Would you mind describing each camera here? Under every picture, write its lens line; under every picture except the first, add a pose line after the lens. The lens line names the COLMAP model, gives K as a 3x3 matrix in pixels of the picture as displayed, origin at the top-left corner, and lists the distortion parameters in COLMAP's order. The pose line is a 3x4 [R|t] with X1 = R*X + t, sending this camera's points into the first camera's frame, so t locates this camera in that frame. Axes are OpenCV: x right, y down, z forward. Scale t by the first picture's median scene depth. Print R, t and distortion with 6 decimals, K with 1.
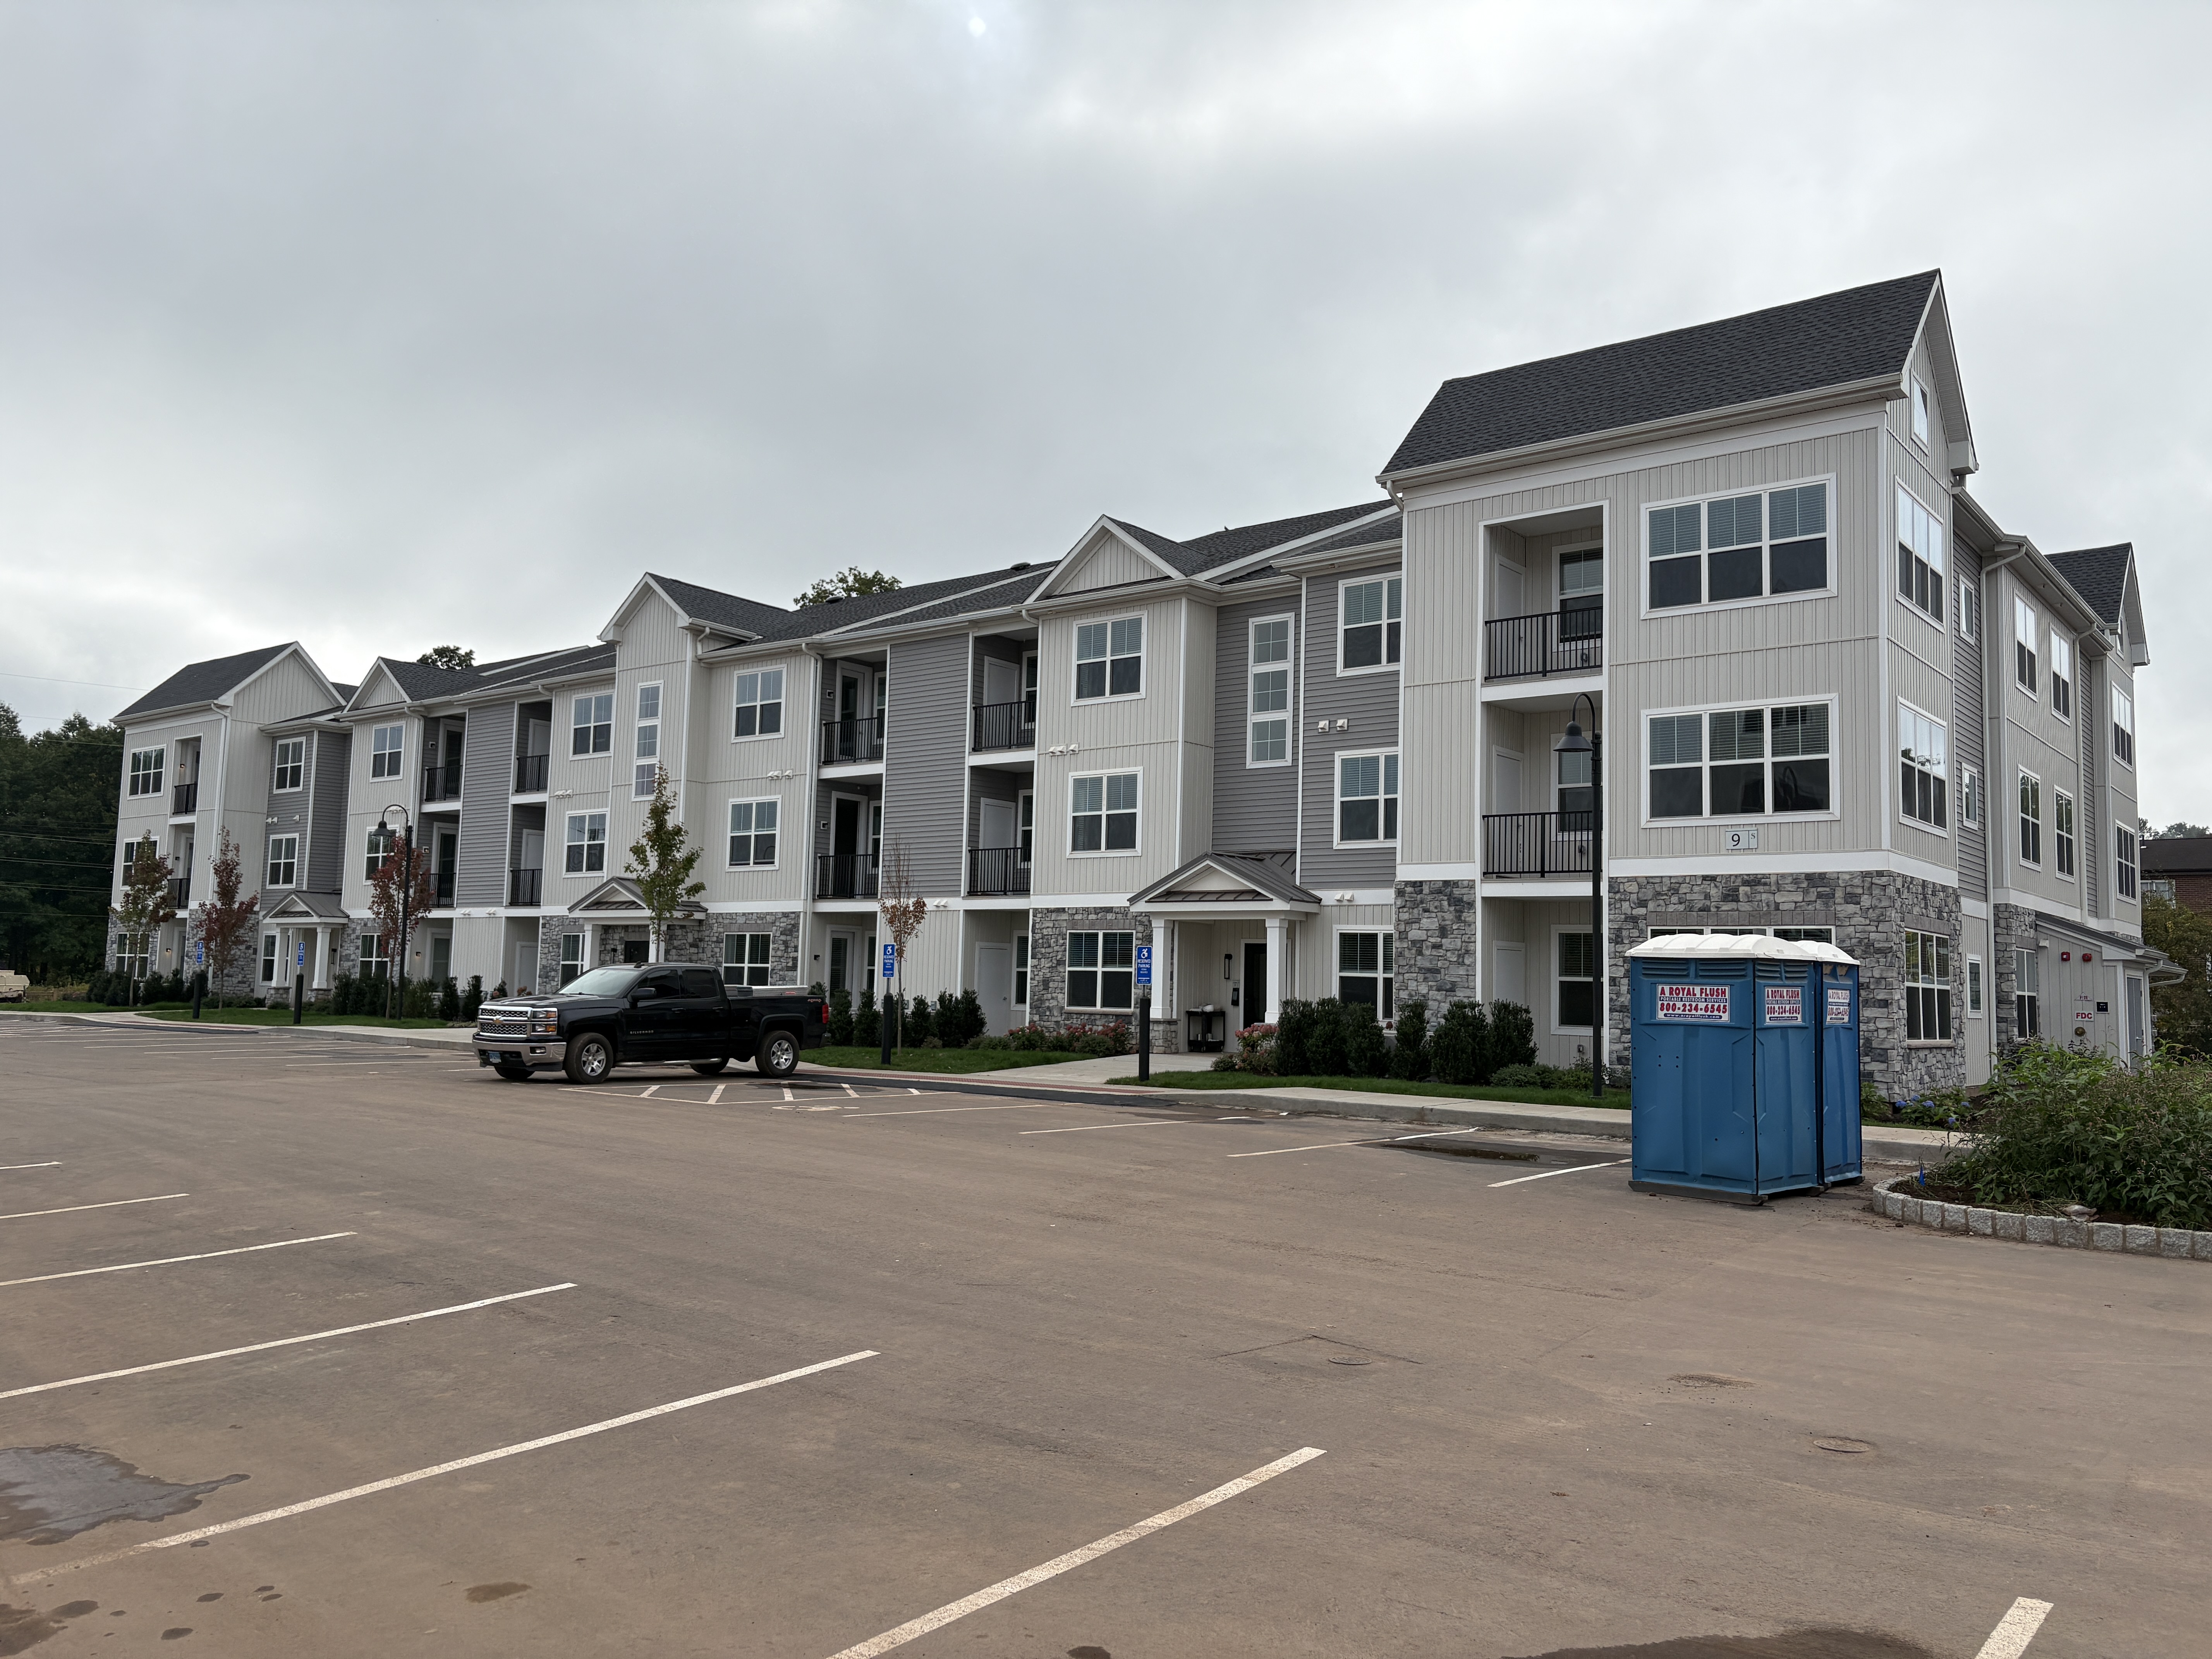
lens RADIAL K [[1704.7, 0, 1111.4], [0, 1704.7, 838.3], [0, 0, 1]] dist [0.033429, -0.001164]
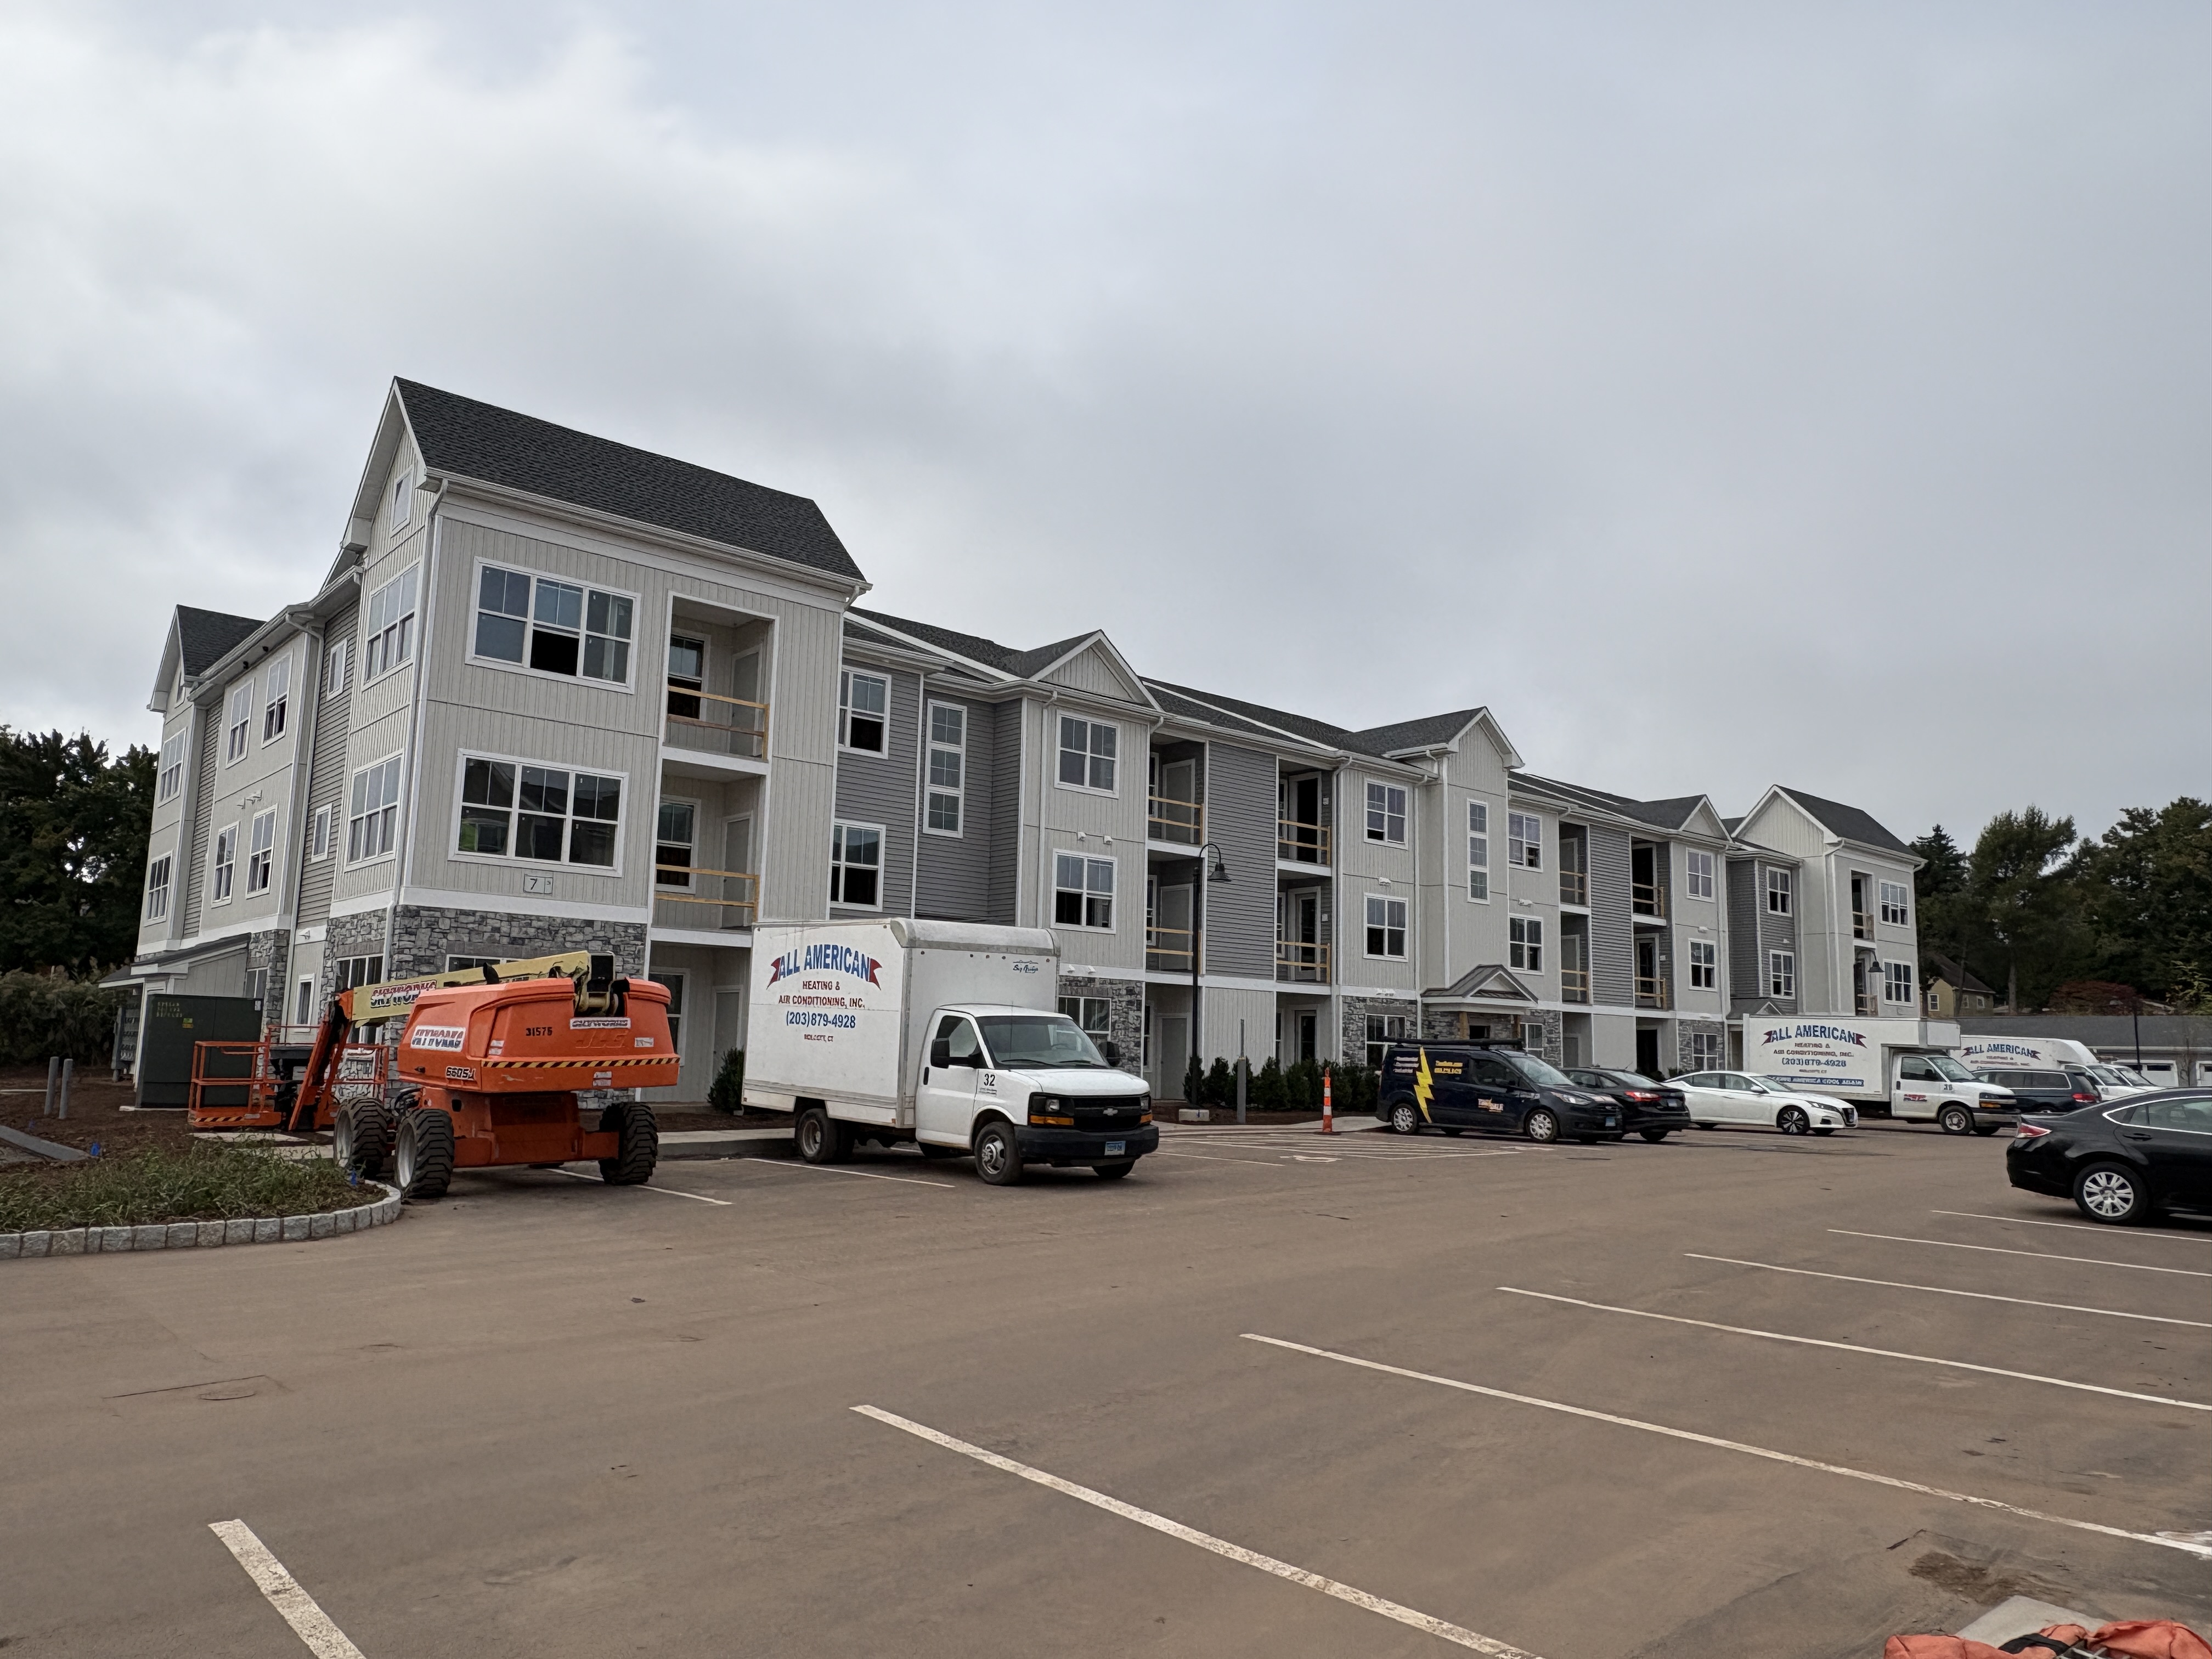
lens RADIAL K [[1508.8, 0, 1110.9], [0, 1508.8, 823.6], [0, 0, 1]] dist [-0.003069, 0.000139]
pose [[0.187873, 0.124456, 0.974276, -1.151280], [-0.114387, 0.987962, -0.104147, 0.049944], [-0.975510, -0.091878, 0.199848, 0.930329]]
